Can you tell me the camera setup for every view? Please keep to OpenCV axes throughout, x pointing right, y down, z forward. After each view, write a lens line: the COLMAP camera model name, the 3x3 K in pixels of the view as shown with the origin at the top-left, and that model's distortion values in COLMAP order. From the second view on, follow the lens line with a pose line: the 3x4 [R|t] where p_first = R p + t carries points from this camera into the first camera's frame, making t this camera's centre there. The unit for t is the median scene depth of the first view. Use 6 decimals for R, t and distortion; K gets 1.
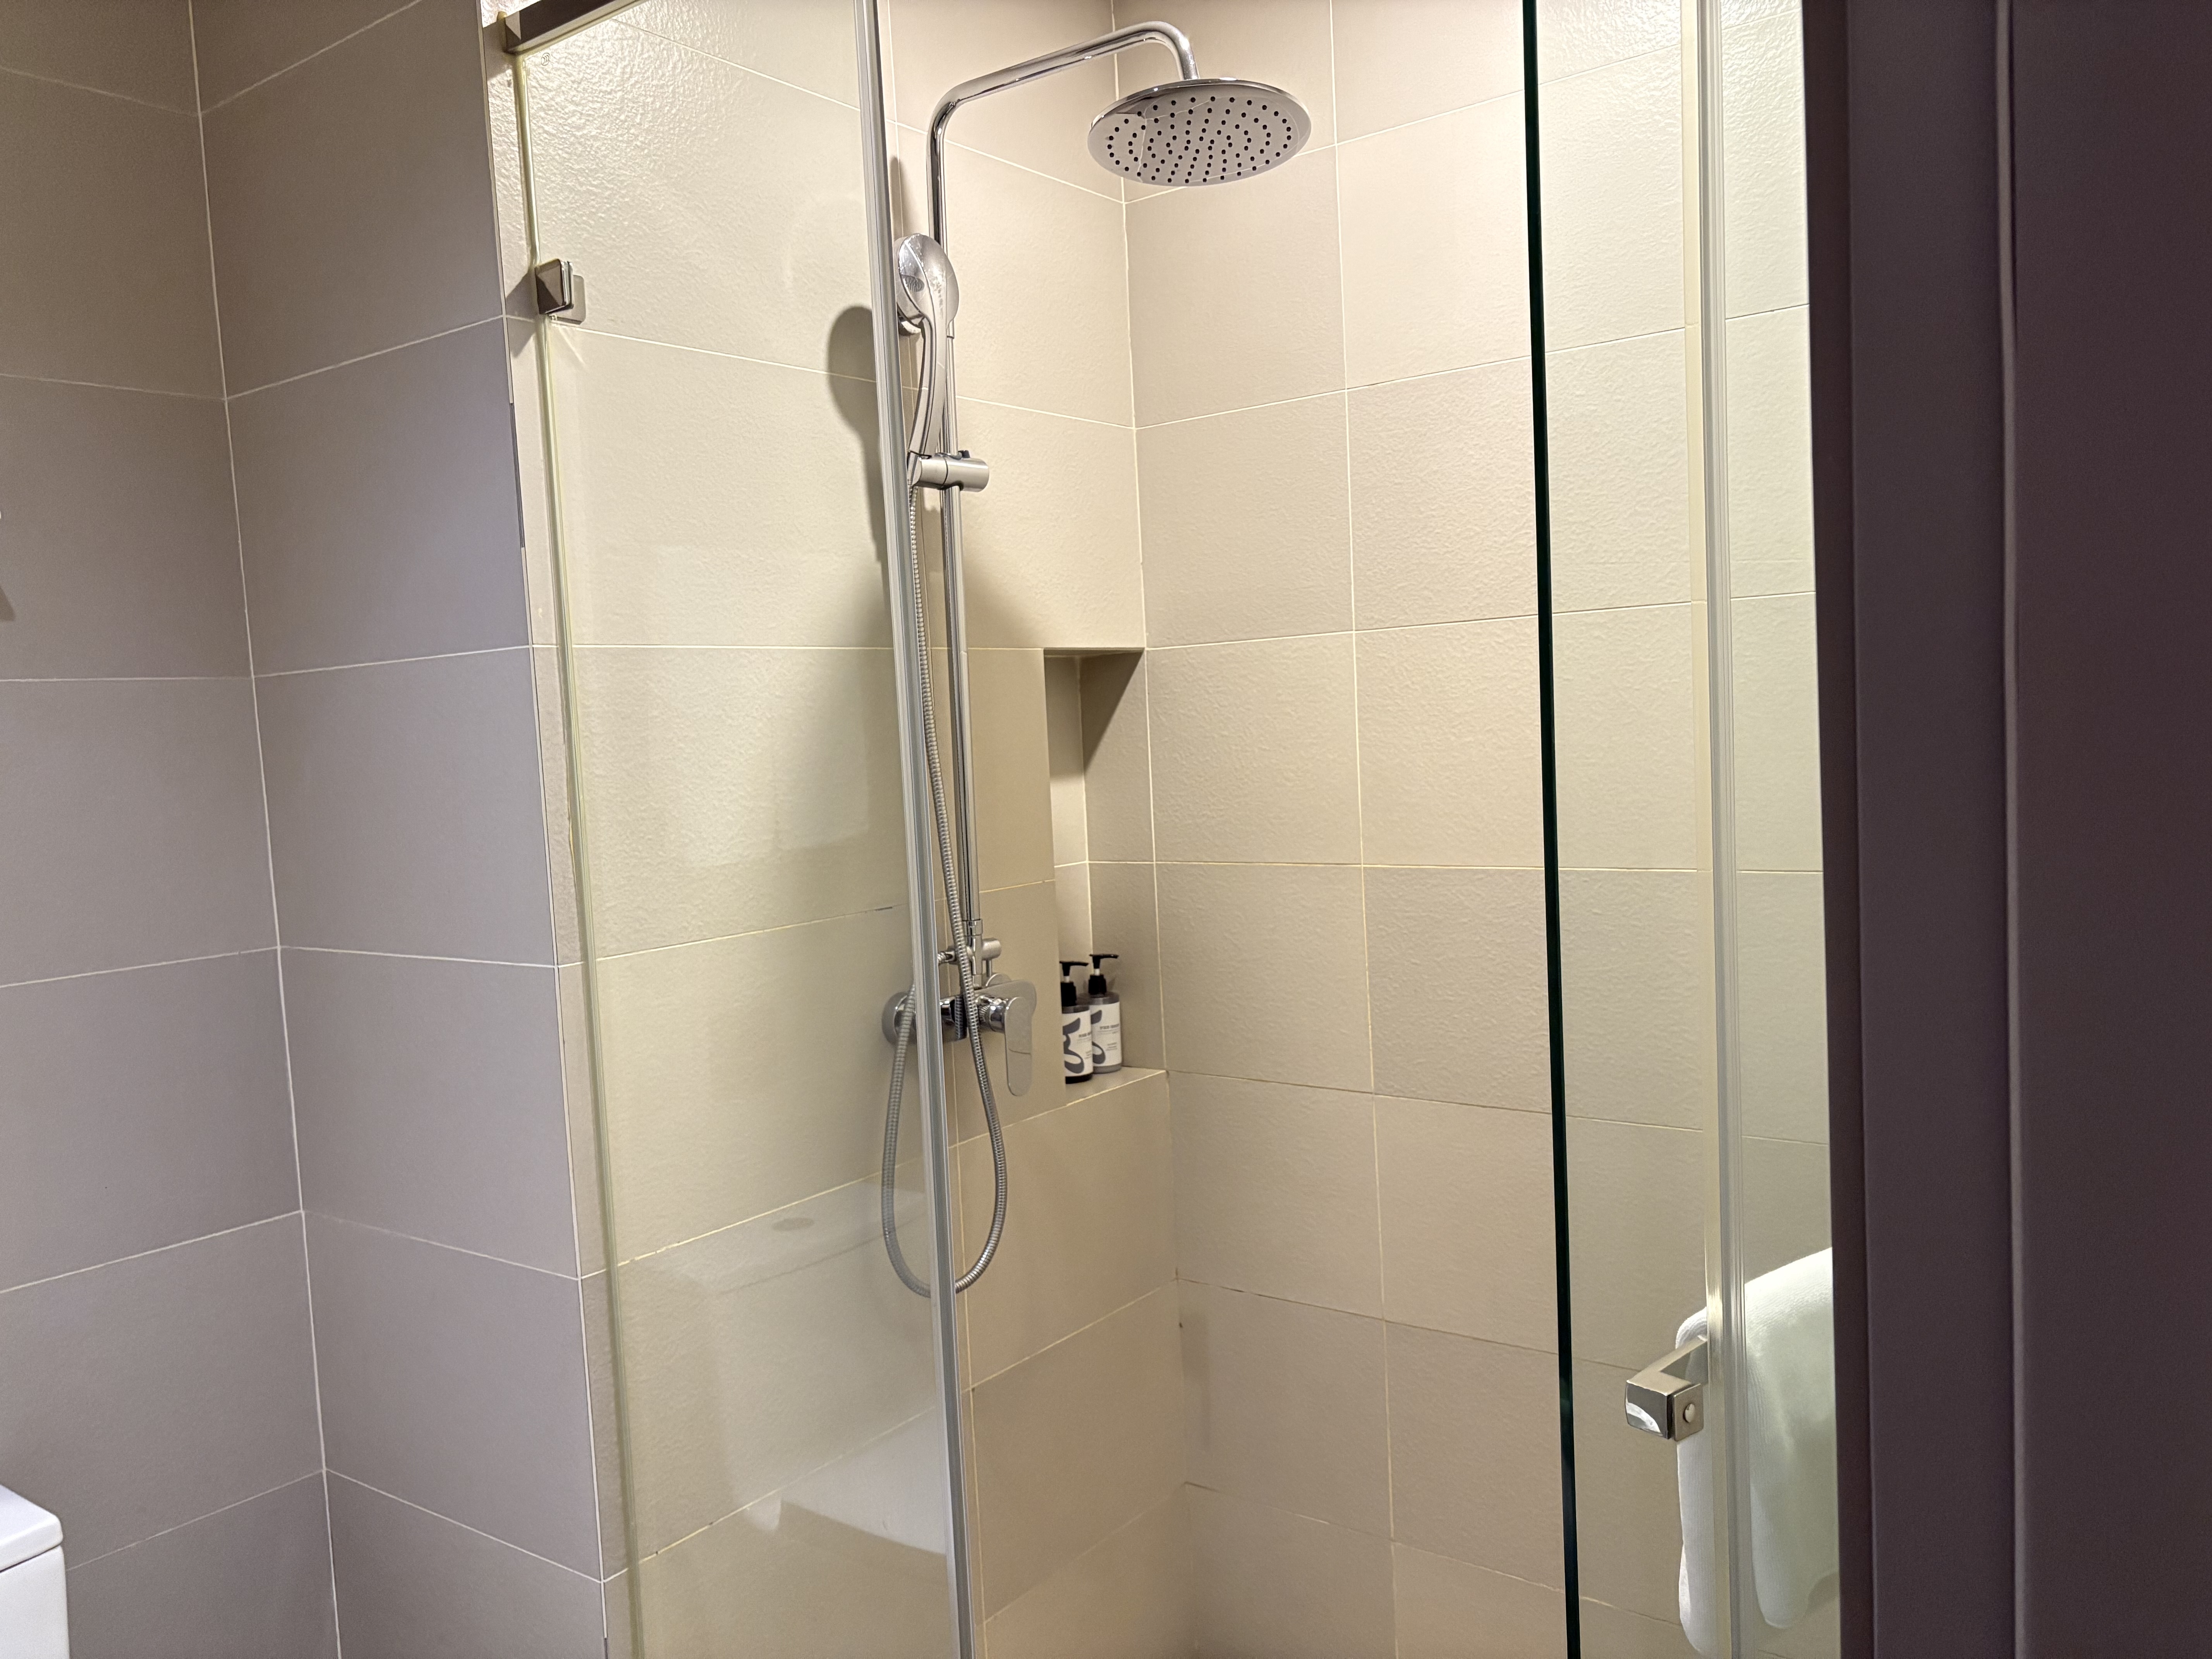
lens RADIAL K [[1646.8, 0, 1106.0], [0, 1646.8, 829.5], [0, 0, 1]] dist [-0.003574, -0.017681]
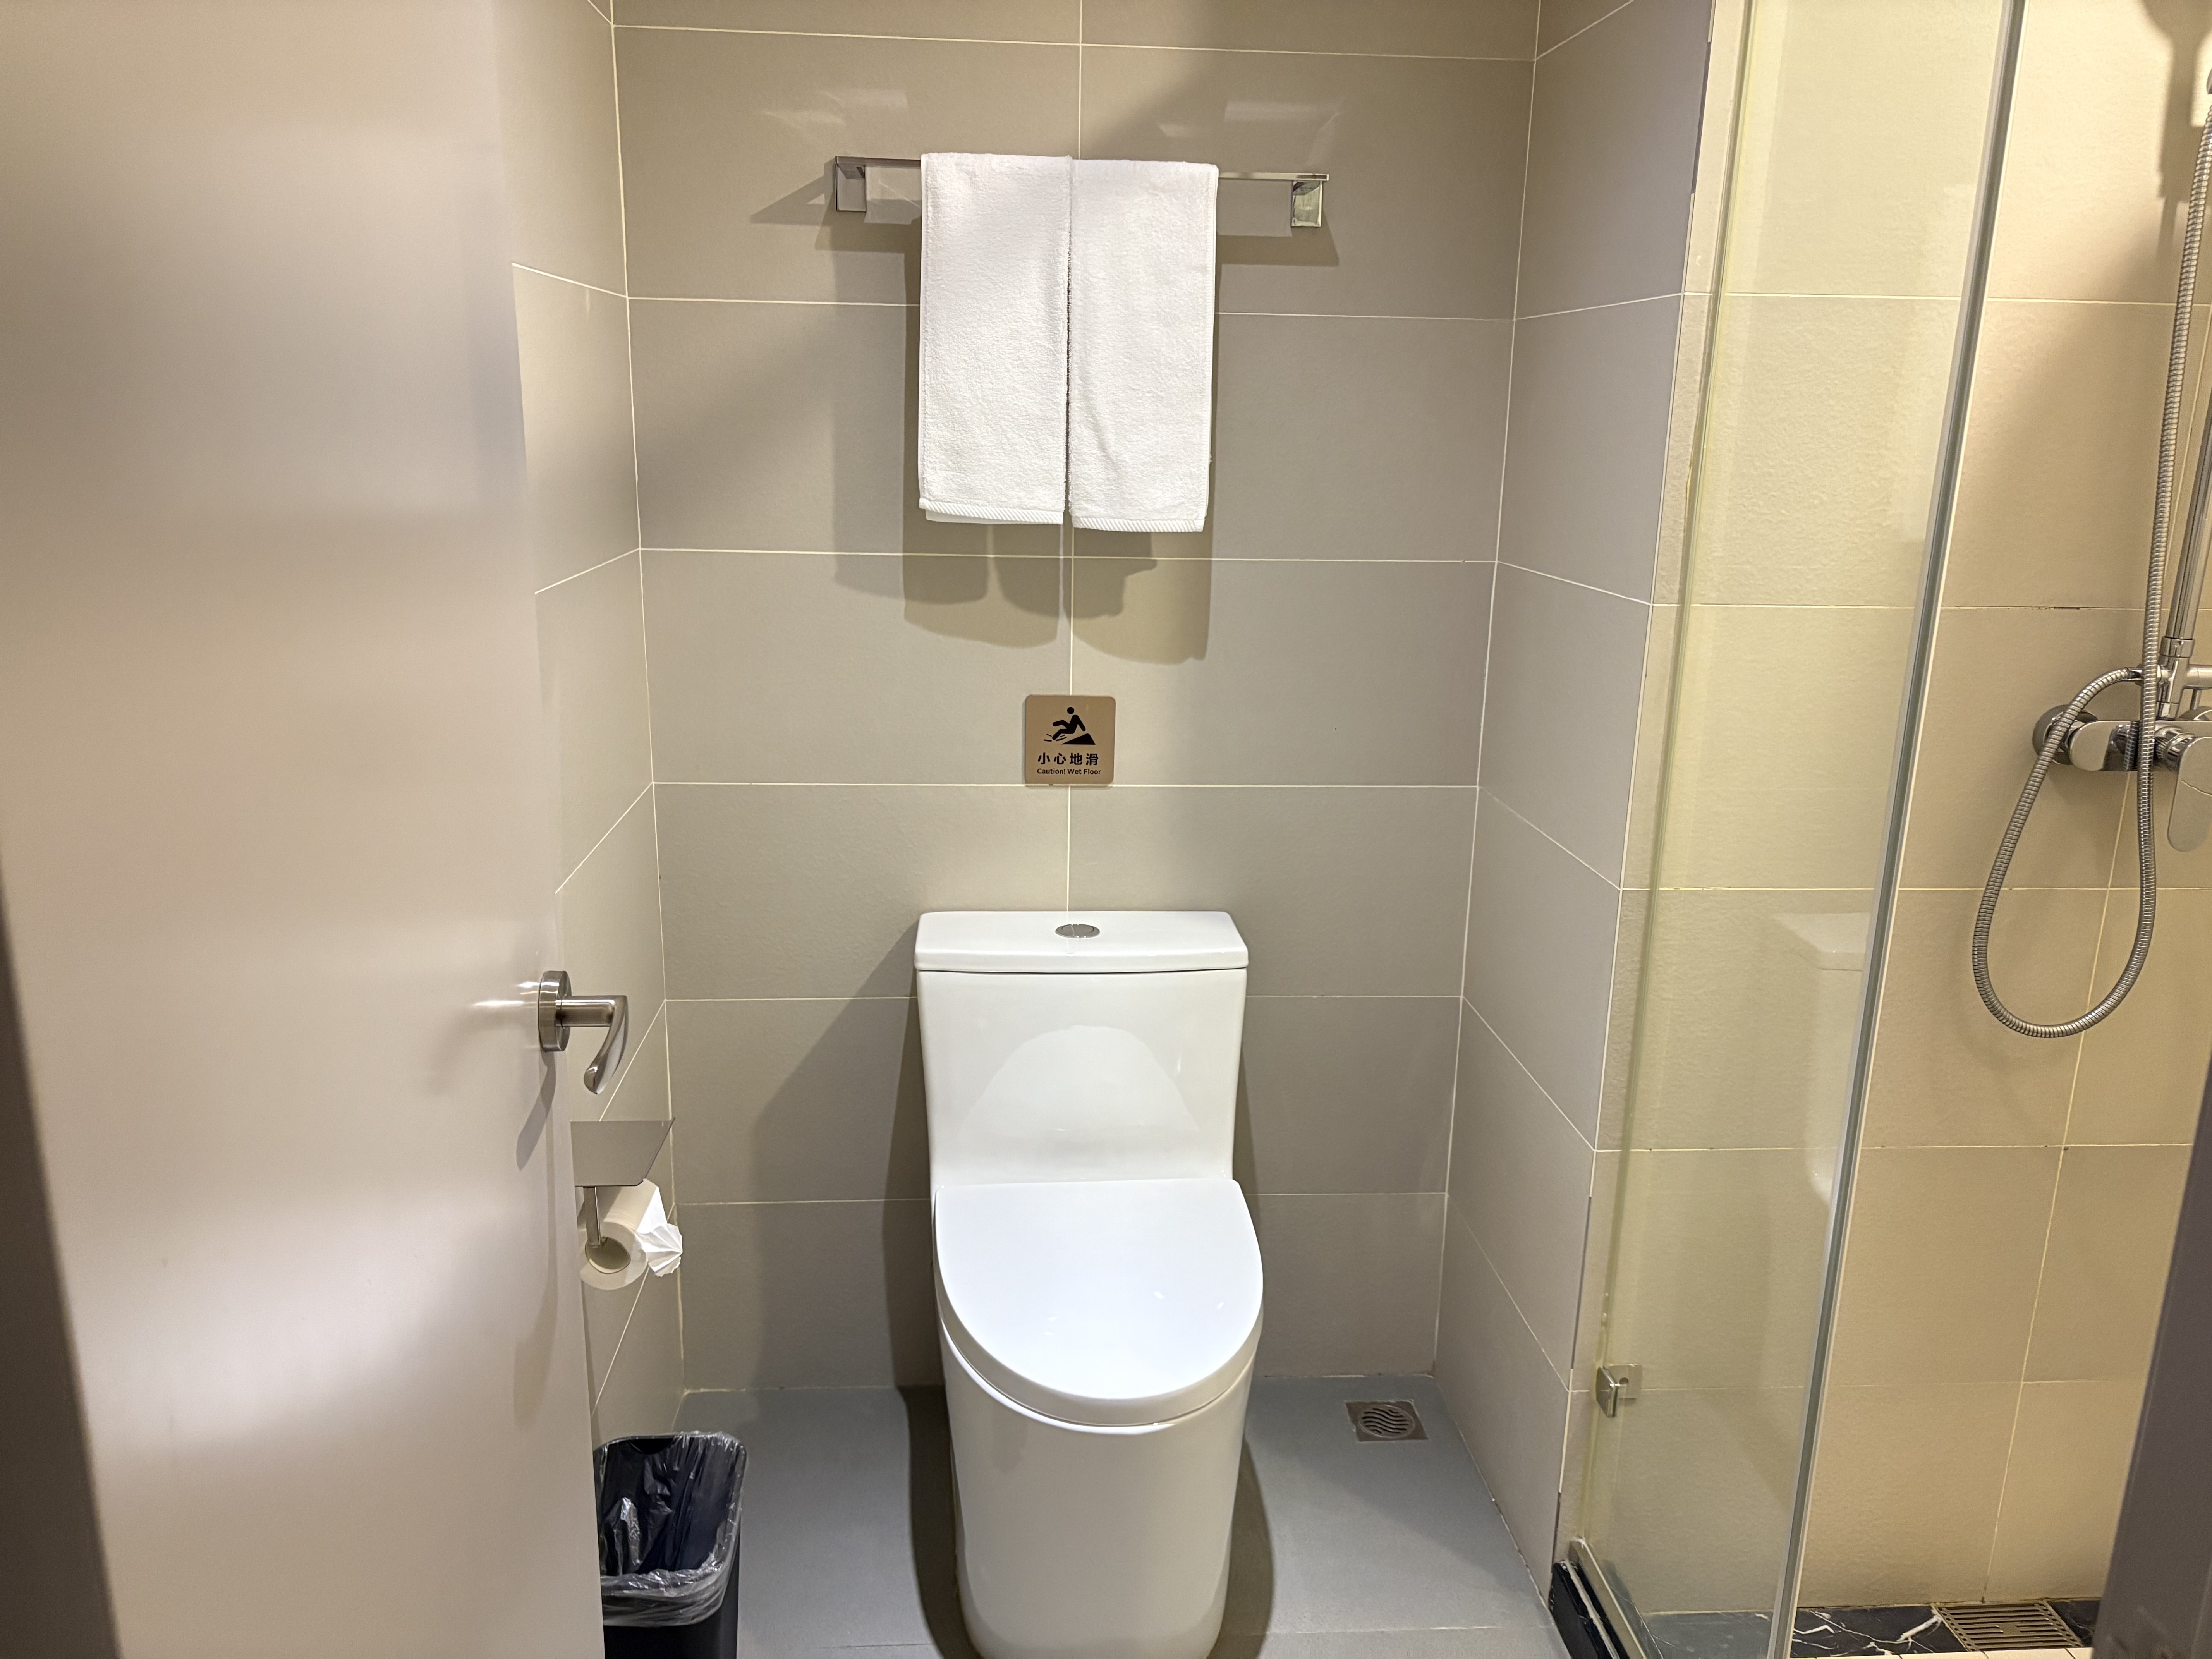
lens RADIAL K [[1666.6, 0, 1106.0], [0, 1666.6, 829.5], [0, 0, 1]] dist [0.000138, 0.000221]
pose [[0.639177, 0.248729, -0.727727, 0.261136], [-0.103635, 0.965482, 0.238966, 0.001912], [0.762045, -0.077324, 0.642890, 0.015739]]
